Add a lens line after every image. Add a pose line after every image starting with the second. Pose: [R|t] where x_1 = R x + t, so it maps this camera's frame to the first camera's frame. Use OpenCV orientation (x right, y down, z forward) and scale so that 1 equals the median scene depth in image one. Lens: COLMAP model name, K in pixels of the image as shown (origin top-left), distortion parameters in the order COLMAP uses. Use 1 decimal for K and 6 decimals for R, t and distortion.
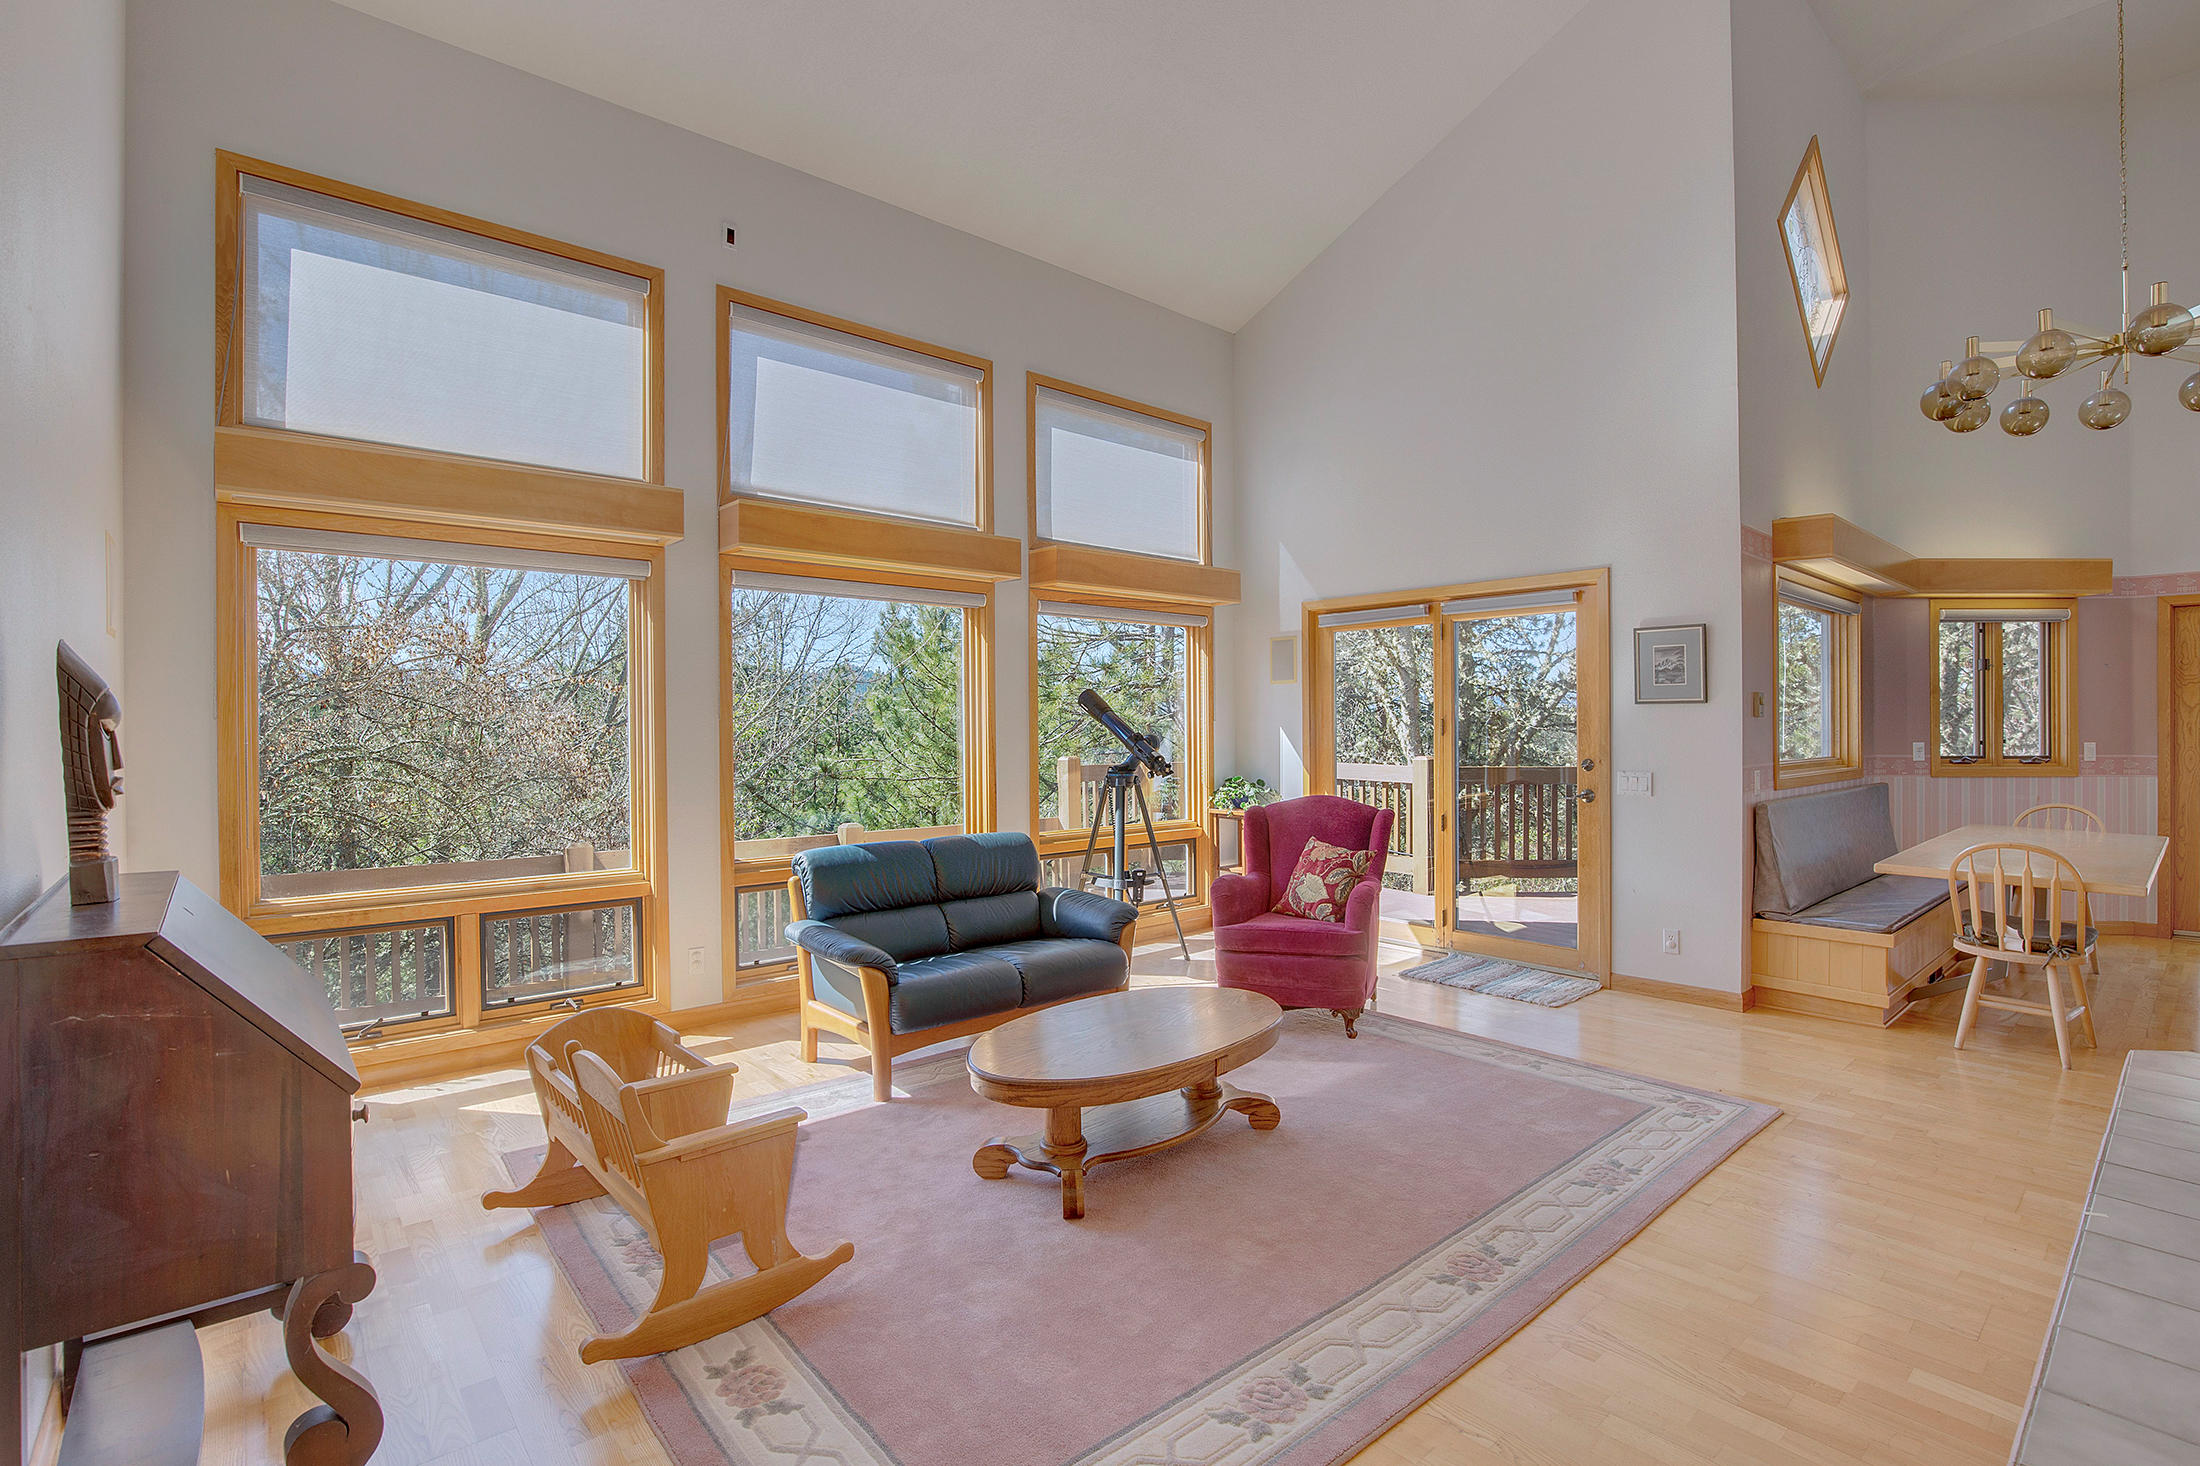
lens RADIAL K [[1046.0, 0, 1100.0], [0, 1046.0, 733.0], [0, 0, 1]] dist [-0.002995, -0.000519]
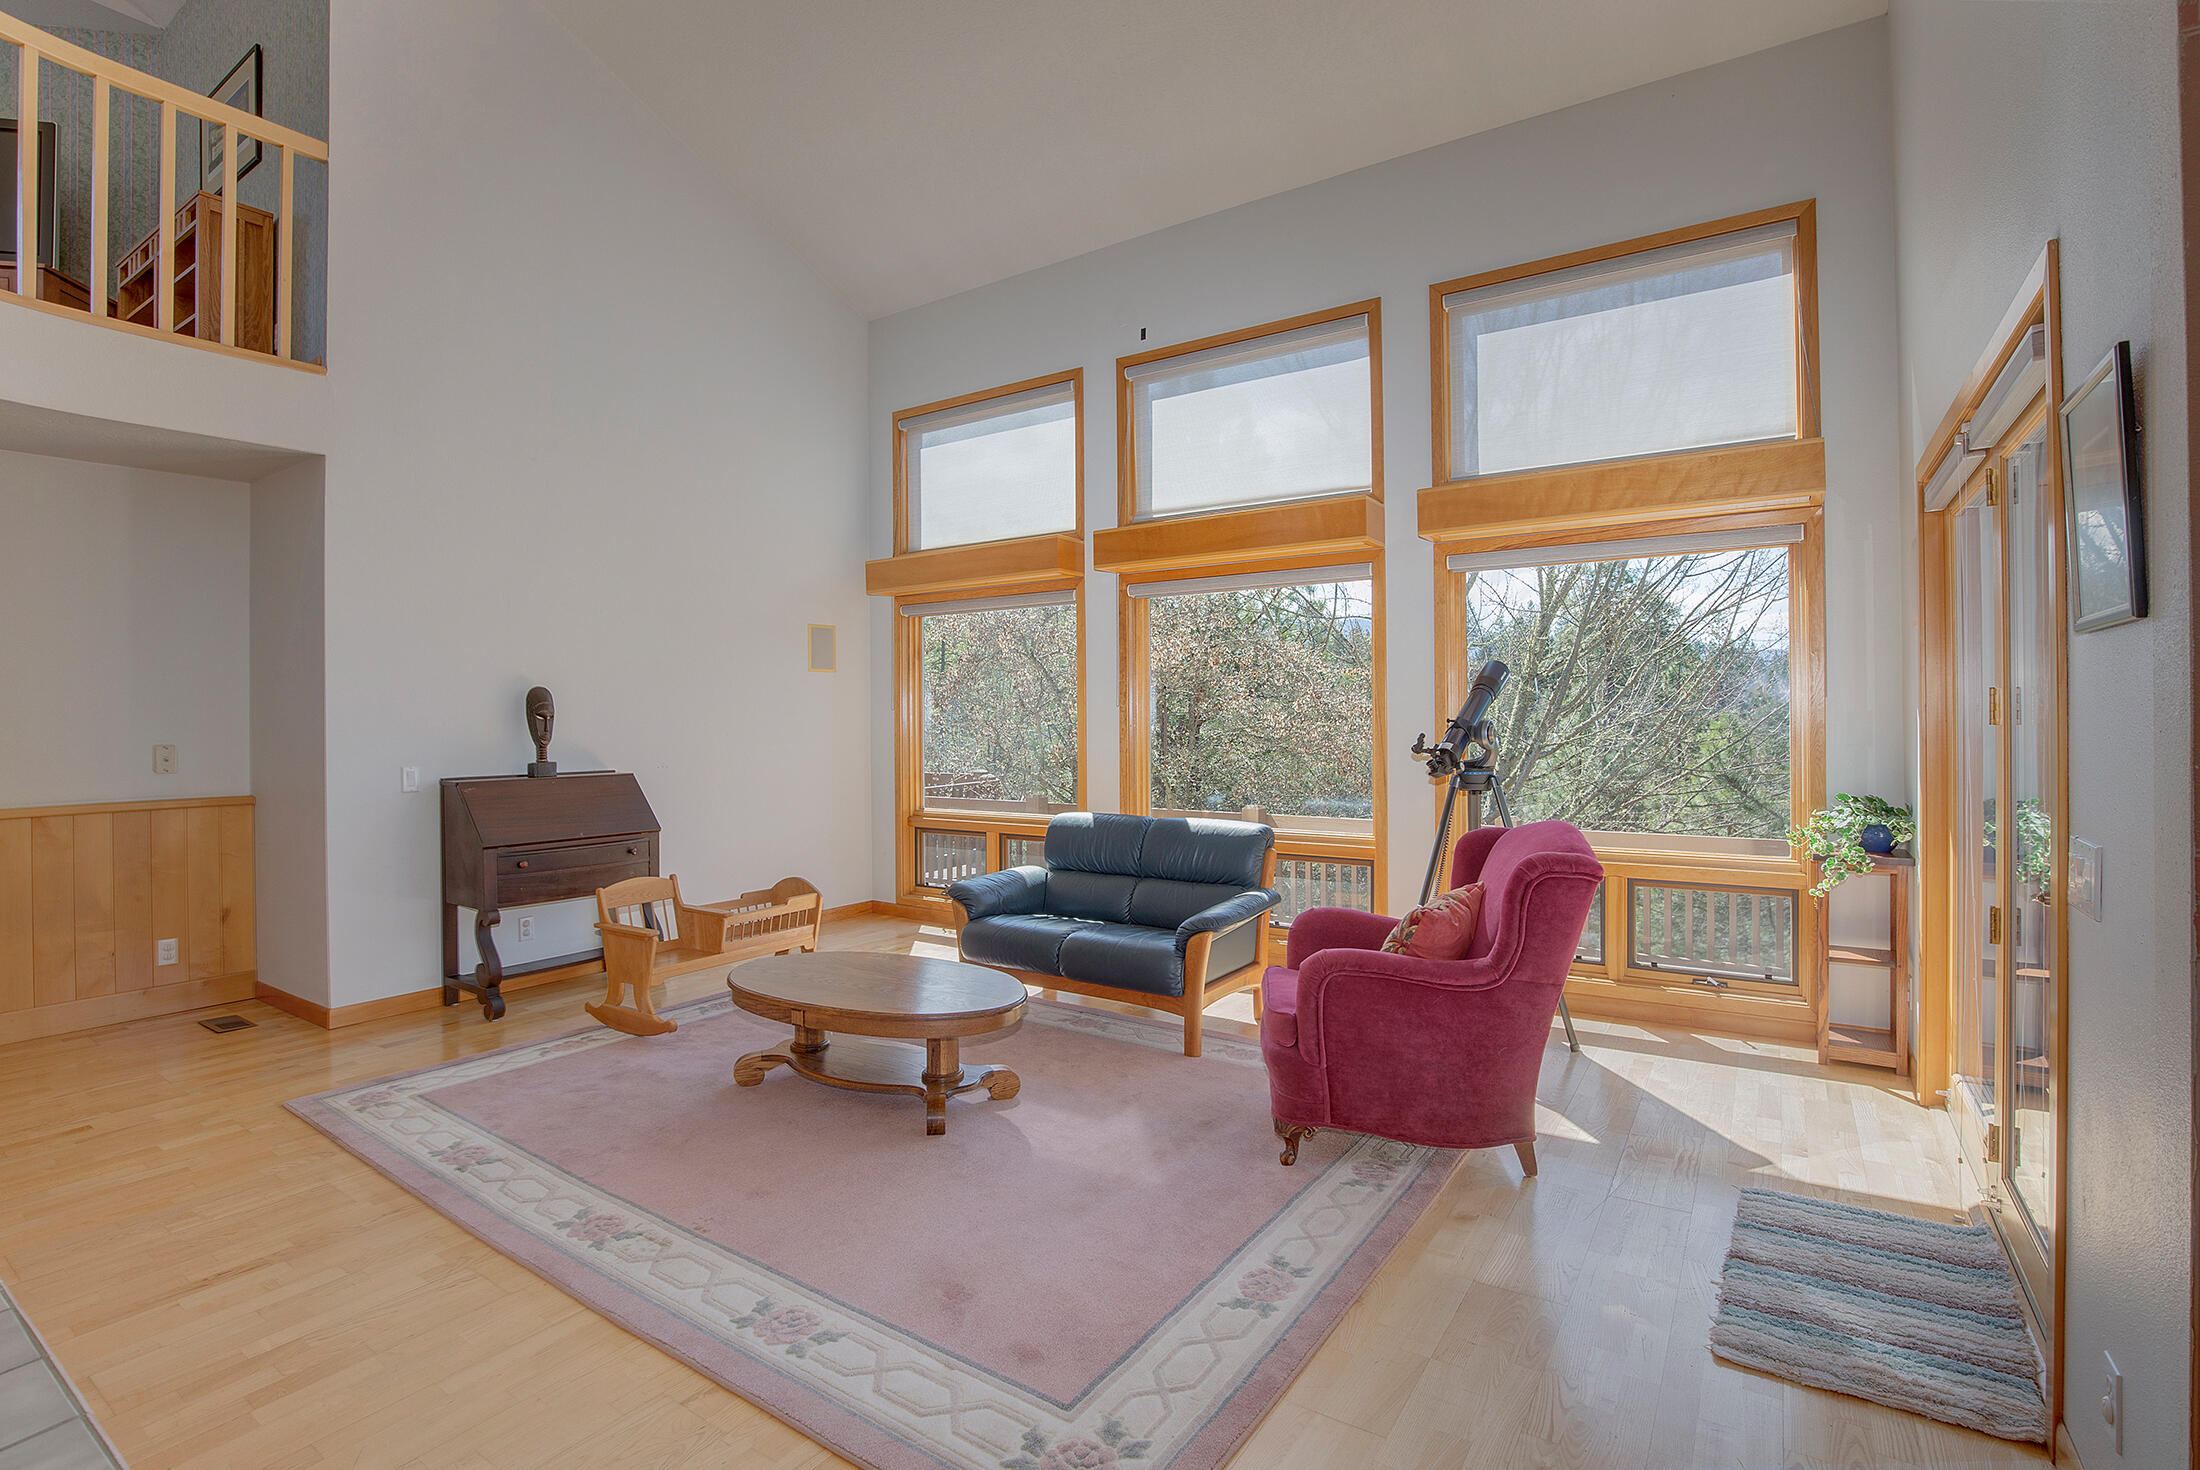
lens RADIAL K [[998.6, 0, 1139.0], [0, 998.6, 732.1], [0, 0, 1]] dist [-0.028683, 0.000127]
pose [[0.279854, 0.020959, -0.959814, 0.818488], [-0.000397, 0.999764, 0.021716, -0.006589], [0.960043, -0.005696, 0.279796, 0.707584]]
